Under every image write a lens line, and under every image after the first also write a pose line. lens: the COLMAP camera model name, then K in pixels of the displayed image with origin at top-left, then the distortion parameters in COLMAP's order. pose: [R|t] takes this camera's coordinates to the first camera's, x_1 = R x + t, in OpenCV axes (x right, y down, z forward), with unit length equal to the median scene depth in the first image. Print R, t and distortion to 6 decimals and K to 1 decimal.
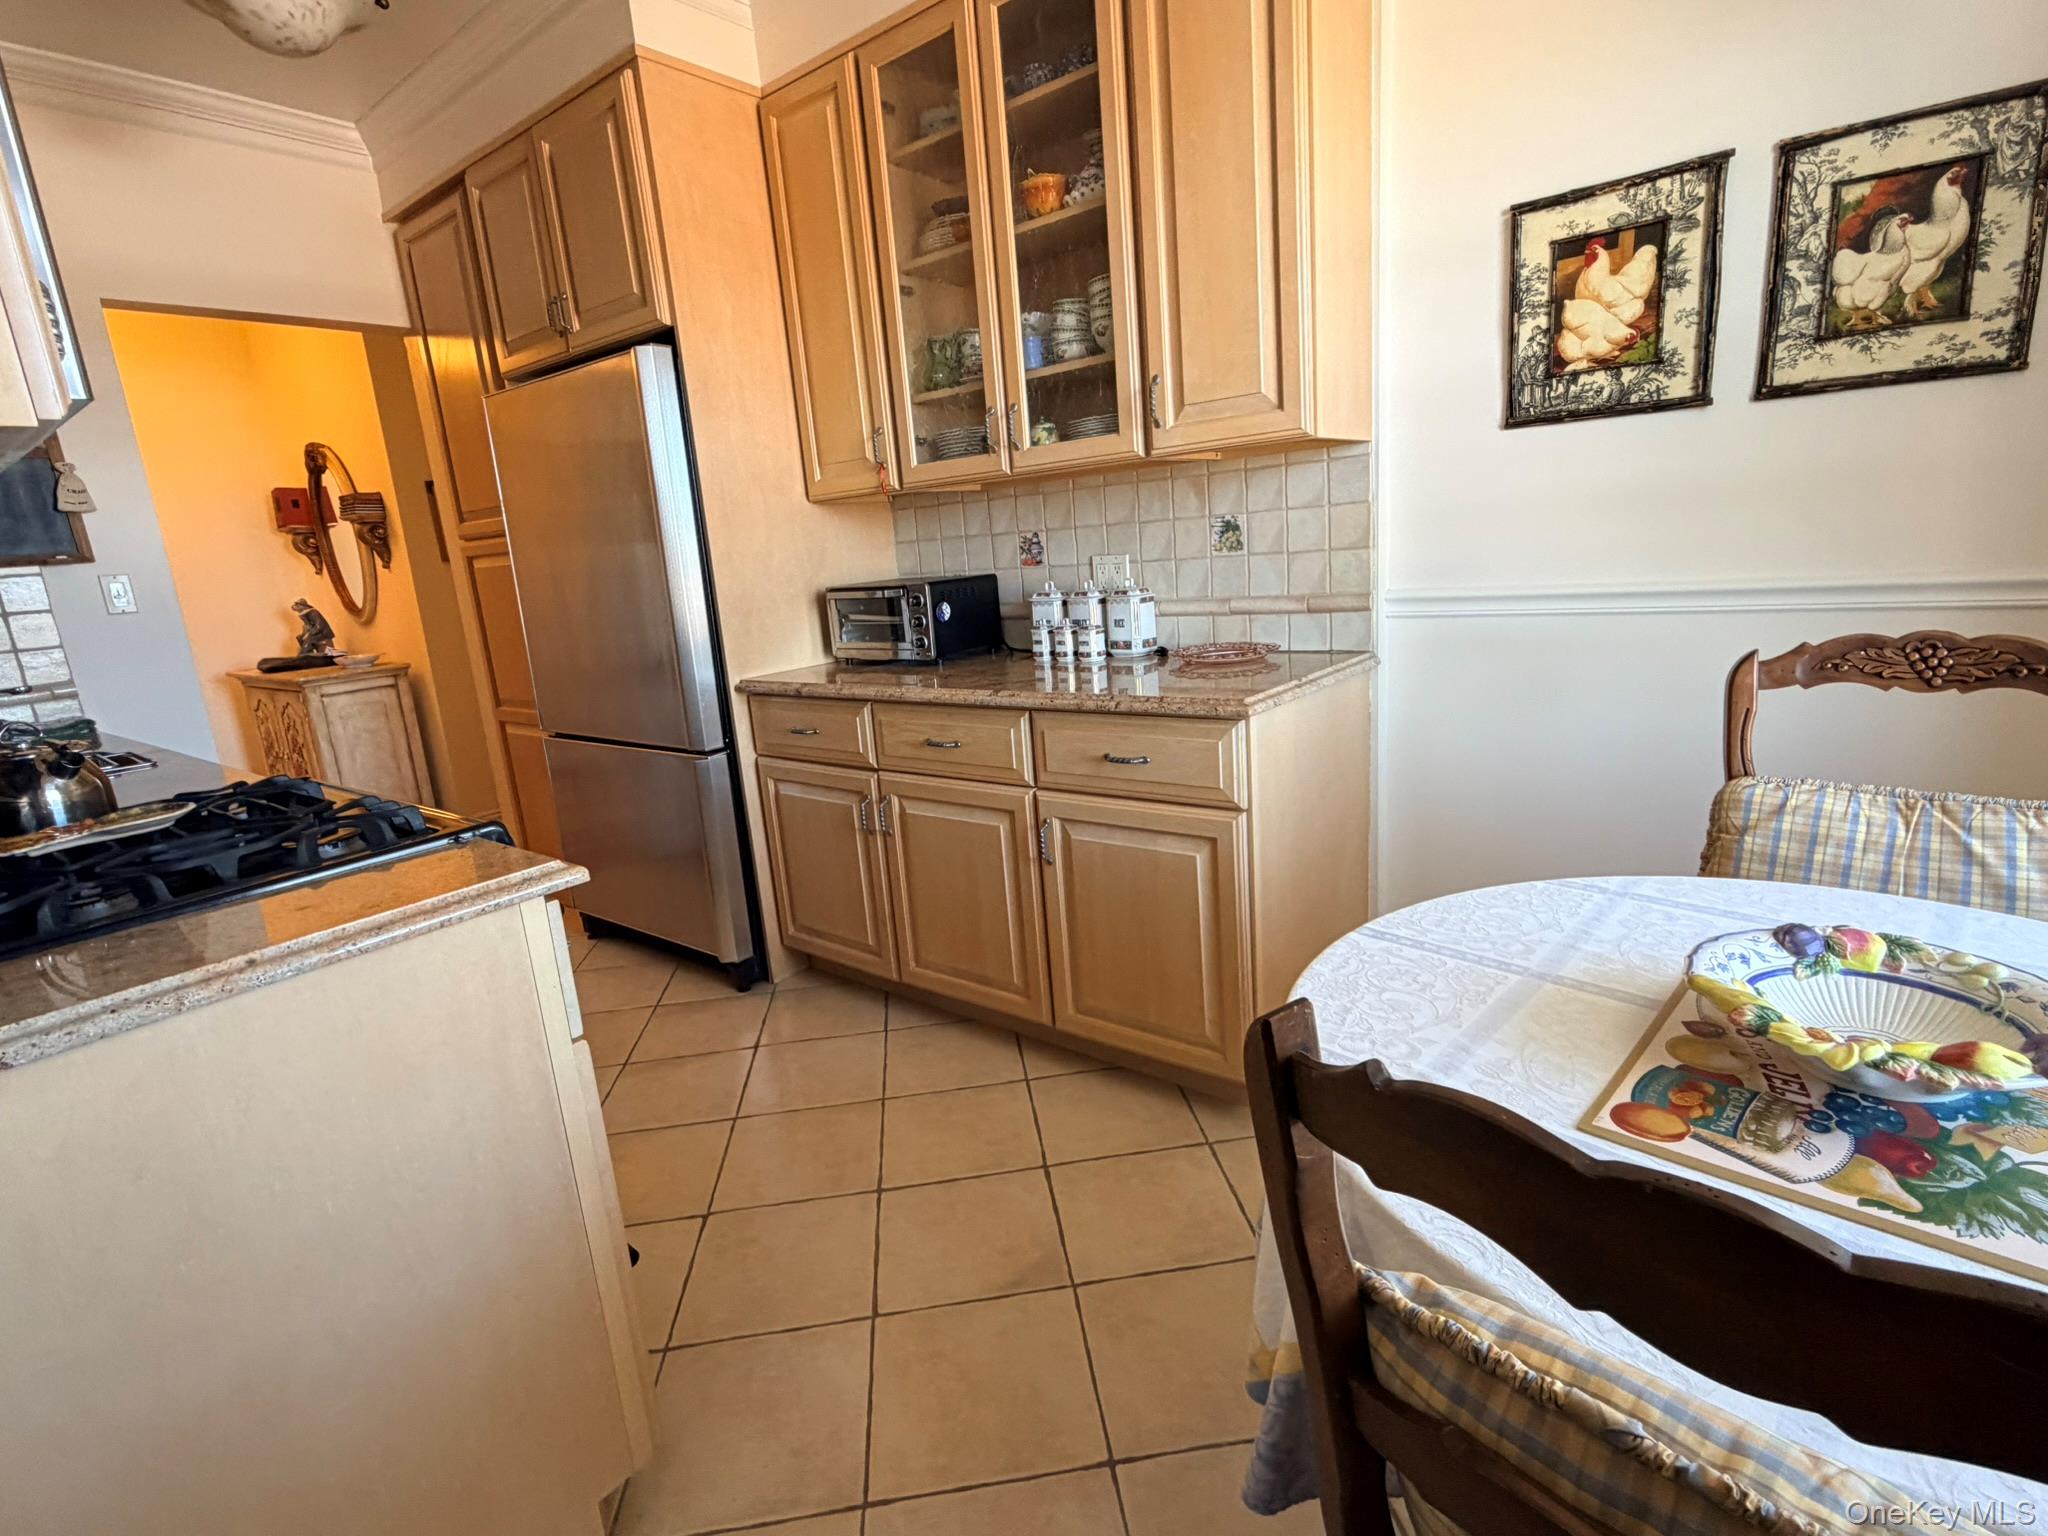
lens RADIAL K [[997.2, 0, 1029.9], [0, 997.2, 764.7], [0, 0, 1]] dist [0.002791, 0.000274]
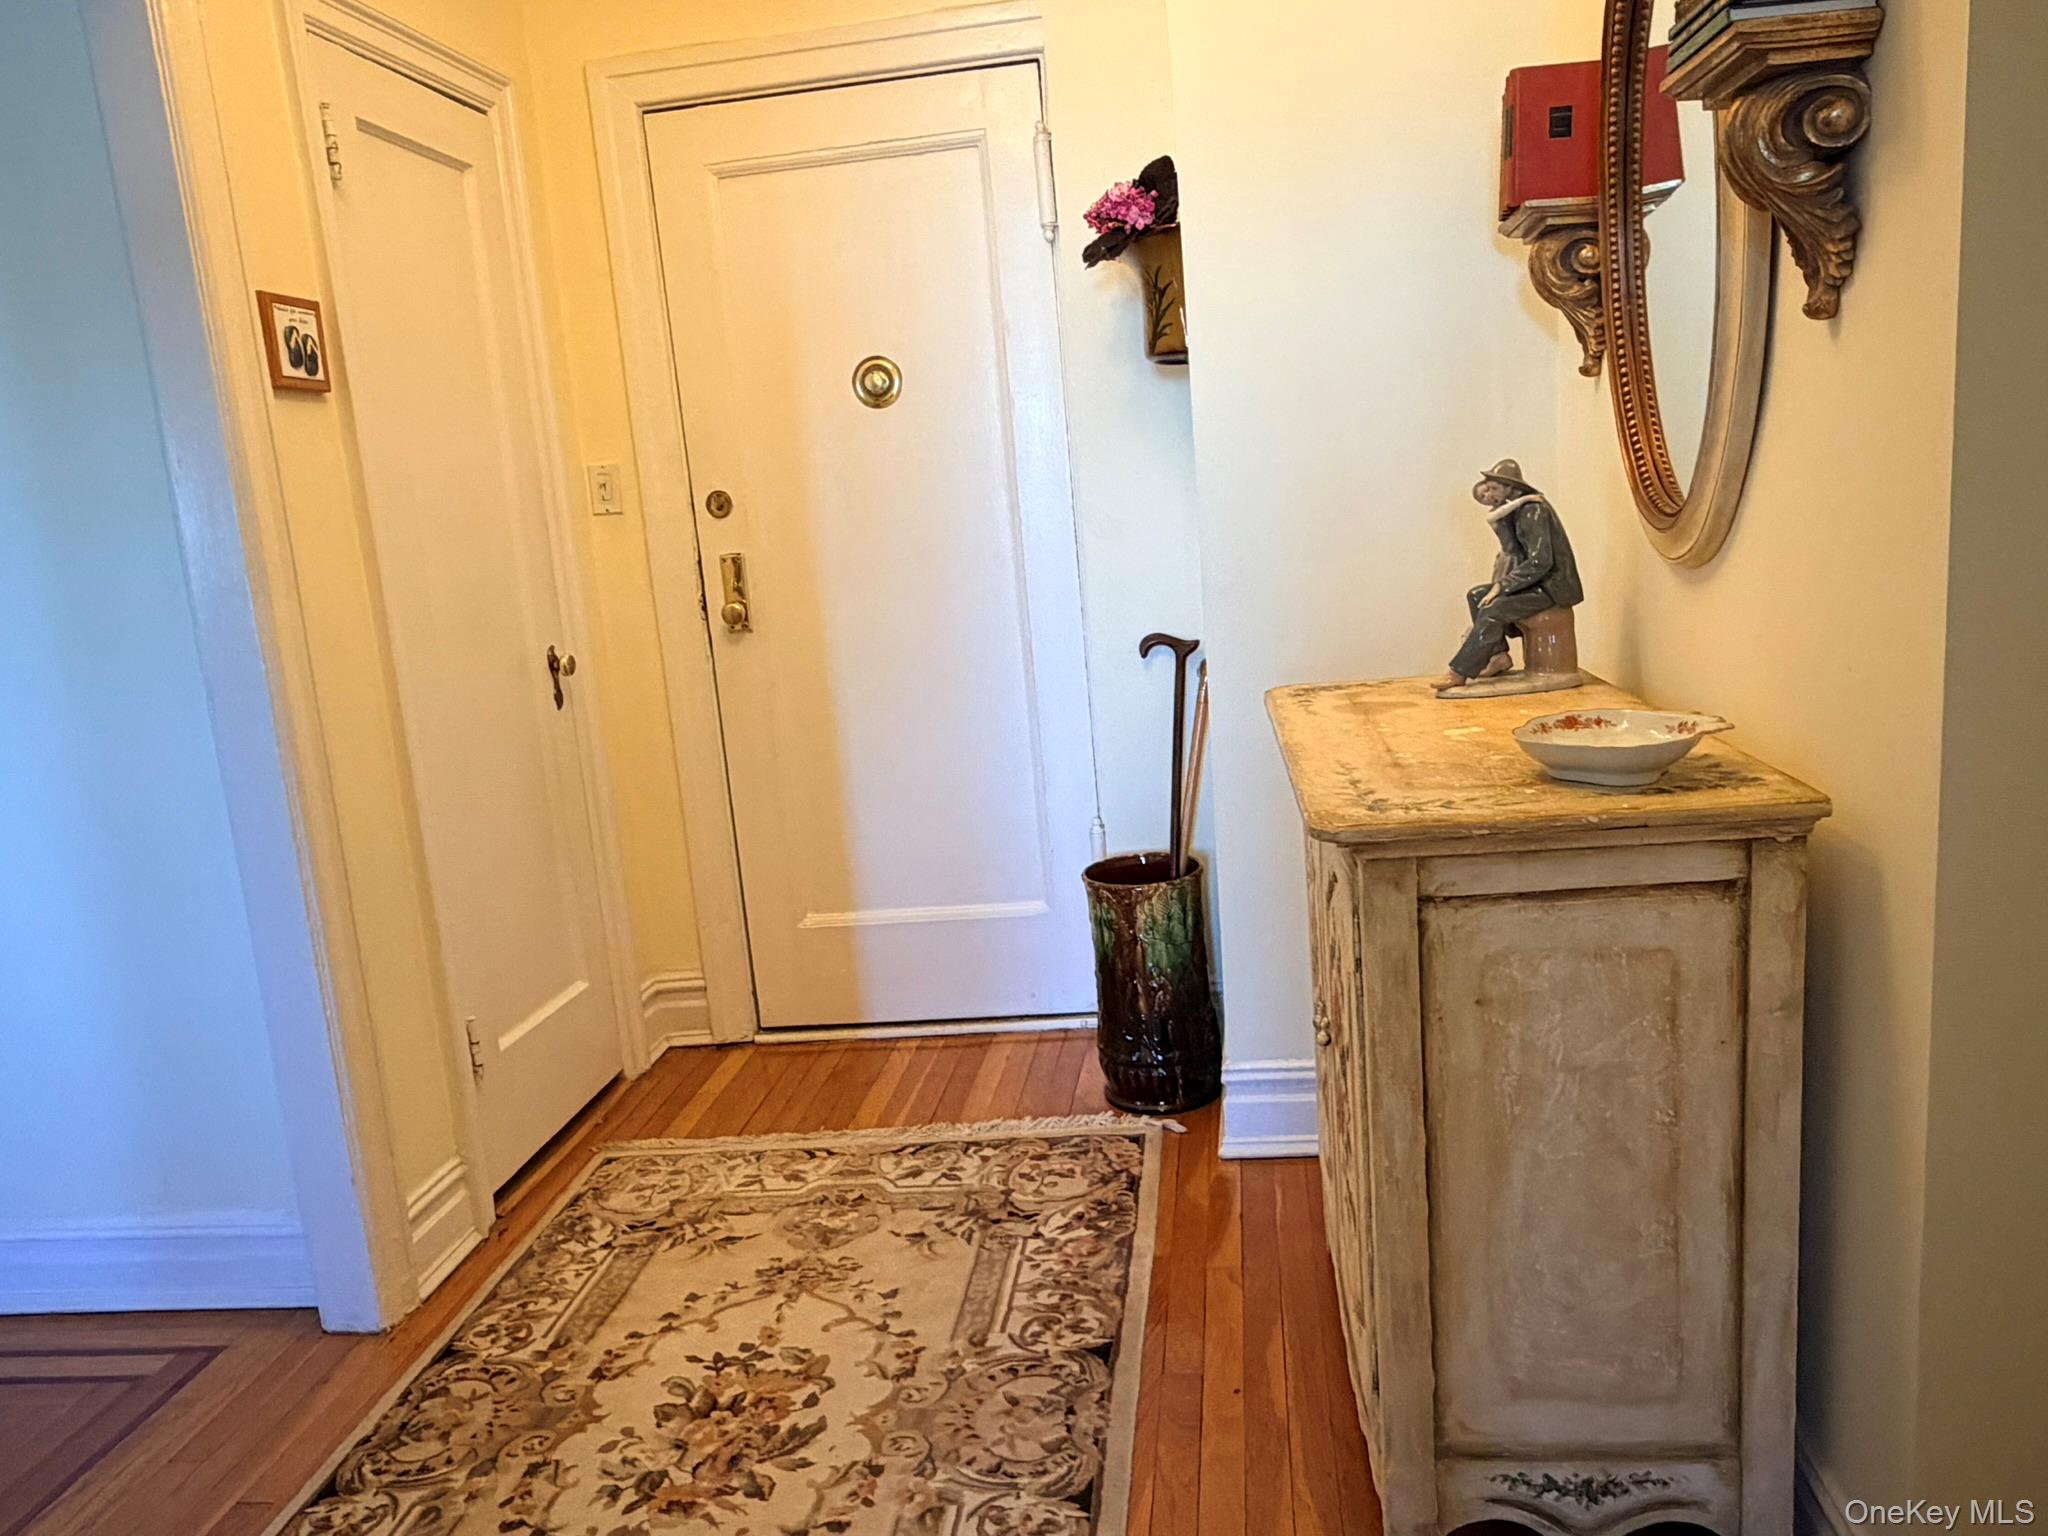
lens RADIAL K [[1480.9, 0, 1029.7], [0, 1480.9, 771.6], [0, 0, 1]] dist [-0.001600, 0.000495]
pose [[0.515277, 0.193823, -0.834819, -0.432298], [-0.144730, 0.979780, 0.138147, -0.118329], [0.844715, 0.049640, 0.532910, 0.667980]]
